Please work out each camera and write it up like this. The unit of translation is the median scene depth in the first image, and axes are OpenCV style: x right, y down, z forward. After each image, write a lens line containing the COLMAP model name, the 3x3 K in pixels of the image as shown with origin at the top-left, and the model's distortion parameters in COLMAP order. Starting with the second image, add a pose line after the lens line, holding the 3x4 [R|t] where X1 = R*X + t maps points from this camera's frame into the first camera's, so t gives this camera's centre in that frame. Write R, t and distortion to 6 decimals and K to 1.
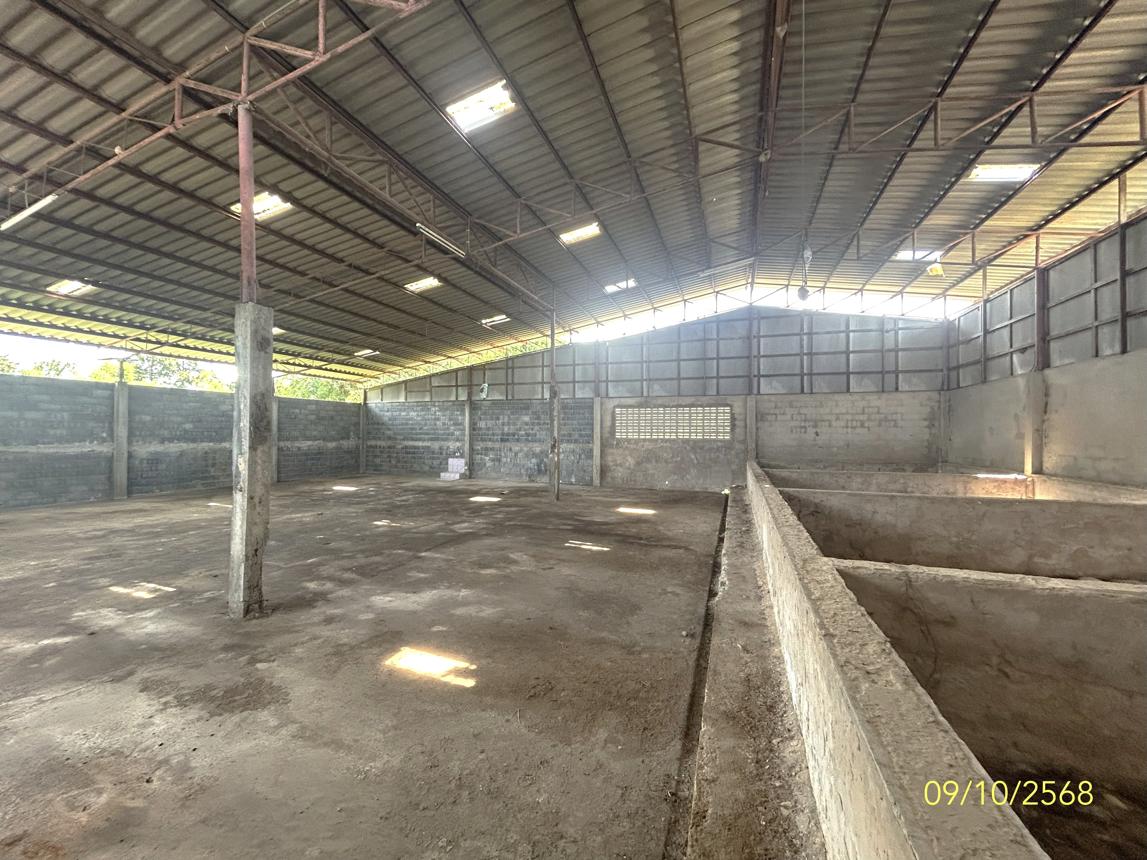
lens RADIAL K [[461.0, 0, 571.7], [0, 461.0, 432.0], [0, 0, 1]] dist [-0.001823, 0.000791]
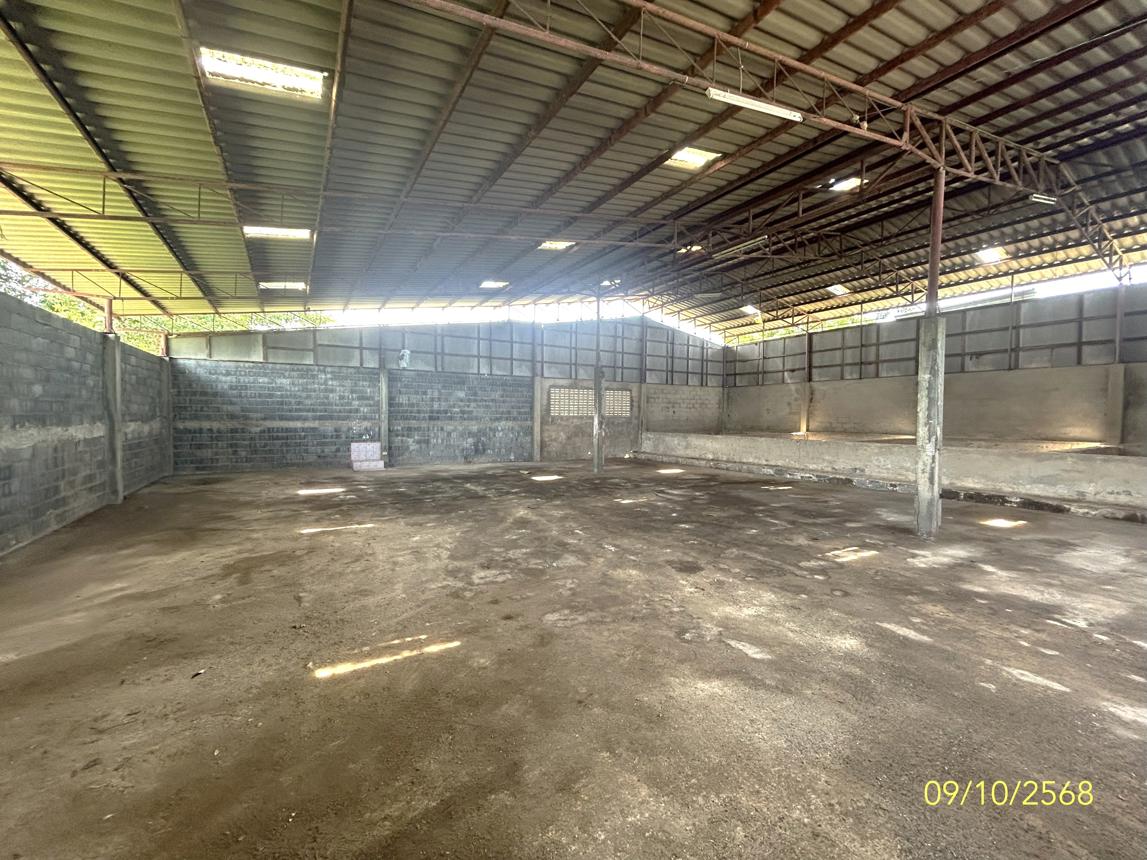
lens RADIAL K [[461.0, 0, 568.7], [0, 461.0, 429.0], [0, 0, 1]] dist [-0.001823, 0.000791]
pose [[0.637183, -0.024207, 0.770332, -0.663340], [-0.005711, 0.999331, 0.036127, 0.005016], [-0.770692, -0.027419, 0.636618, 0.257509]]
